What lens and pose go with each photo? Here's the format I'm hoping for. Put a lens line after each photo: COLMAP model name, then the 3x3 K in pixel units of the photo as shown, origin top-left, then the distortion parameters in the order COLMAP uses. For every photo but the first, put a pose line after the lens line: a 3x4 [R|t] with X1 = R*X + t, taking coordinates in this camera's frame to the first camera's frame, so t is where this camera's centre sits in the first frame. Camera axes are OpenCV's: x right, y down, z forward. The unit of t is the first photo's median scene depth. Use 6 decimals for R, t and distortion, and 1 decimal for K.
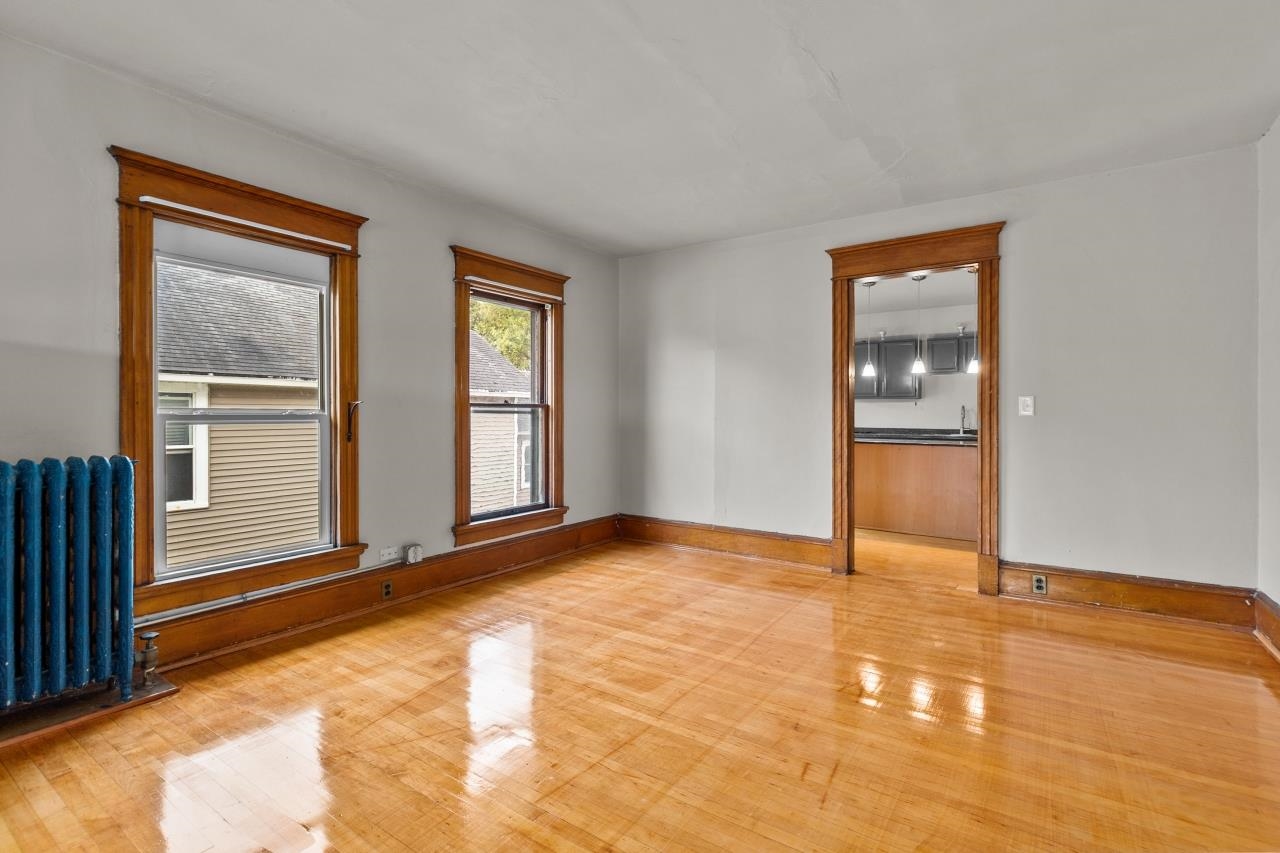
lens RADIAL K [[585.1, 0, 636.1], [0, 585.1, 420.1], [0, 0, 1]] dist [0.004398, -0.000110]
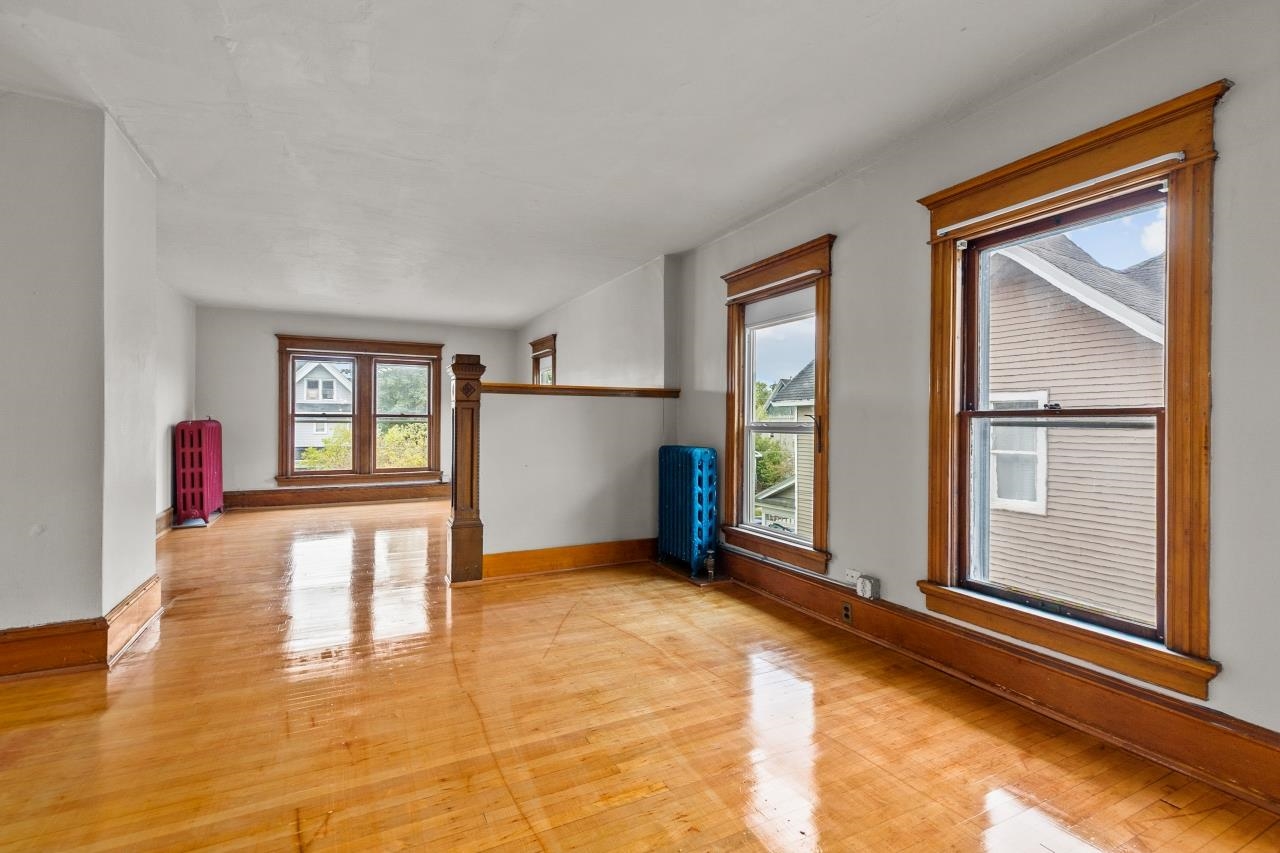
lens RADIAL K [[585.1, 0, 647.3], [0, 585.1, 421.3], [0, 0, 1]] dist [0.004398, -0.000110]
pose [[-0.475125, 0.004463, -0.879907, 0.562074], [-0.000218, 0.999987, 0.005189, -0.024073], [0.879918, 0.002657, -0.475118, 1.168836]]
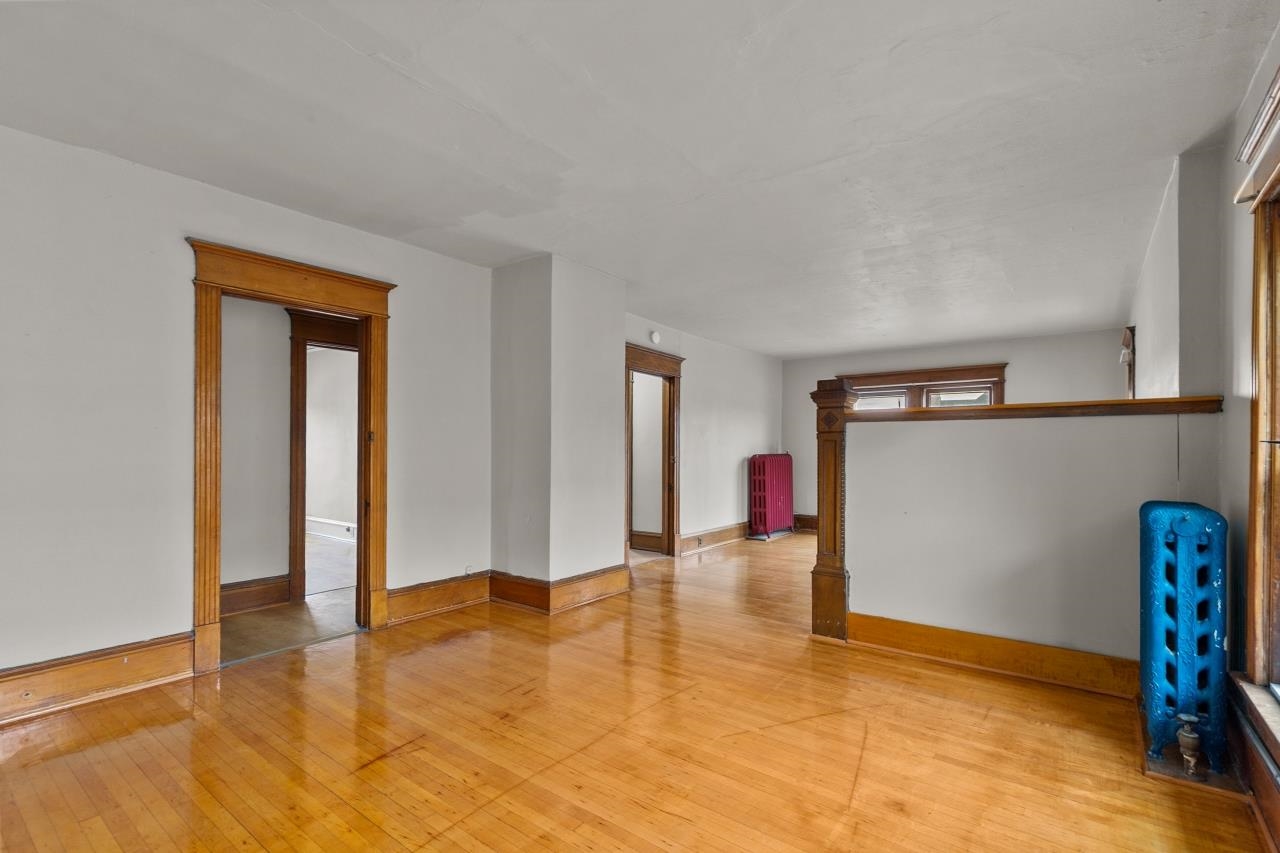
lens RADIAL K [[585.1, 0, 643.6], [0, 585.1, 445.1], [0, 0, 1]] dist [0.004398, -0.000110]
pose [[-0.998570, 0.001890, 0.053419, -0.046323], [0.001162, 0.999906, -0.013645, -0.022150], [-0.053439, -0.013563, -0.998479, 1.354863]]
